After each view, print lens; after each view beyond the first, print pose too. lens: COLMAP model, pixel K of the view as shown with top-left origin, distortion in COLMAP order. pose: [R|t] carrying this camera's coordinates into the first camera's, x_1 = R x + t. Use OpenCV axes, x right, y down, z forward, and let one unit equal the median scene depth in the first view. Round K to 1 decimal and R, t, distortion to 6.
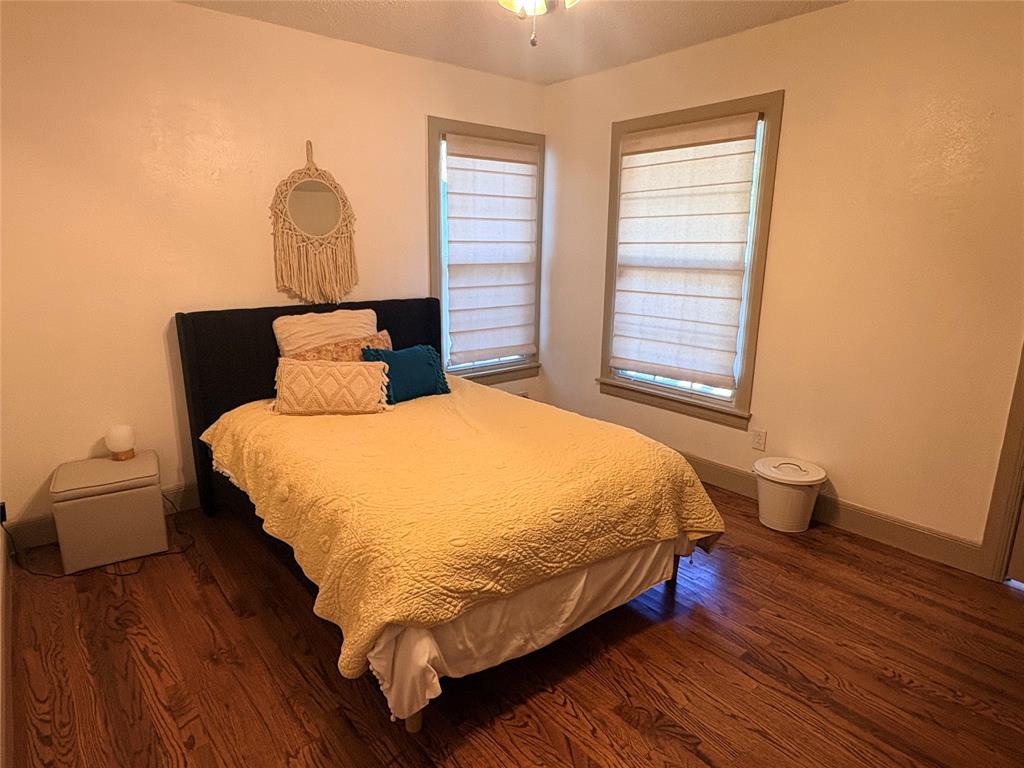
lens RADIAL K [[603.9, 0, 518.7], [0, 603.9, 386.2], [0, 0, 1]] dist [0.014755, 0.000349]
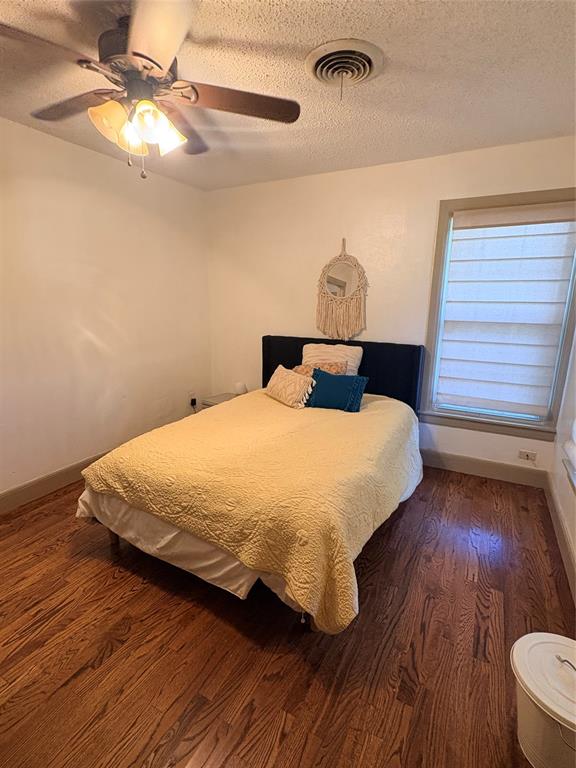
lens RADIAL K [[386.7, 0, 285.8], [0, 386.7, 386.9], [0, 0, 1]] dist [0.004192, 0.001089]
pose [[0.362263, 0.206098, -0.909004, 0.866184], [-0.226965, 0.965397, 0.128433, -0.173964], [0.904020, 0.159785, 0.396505, 0.740772]]
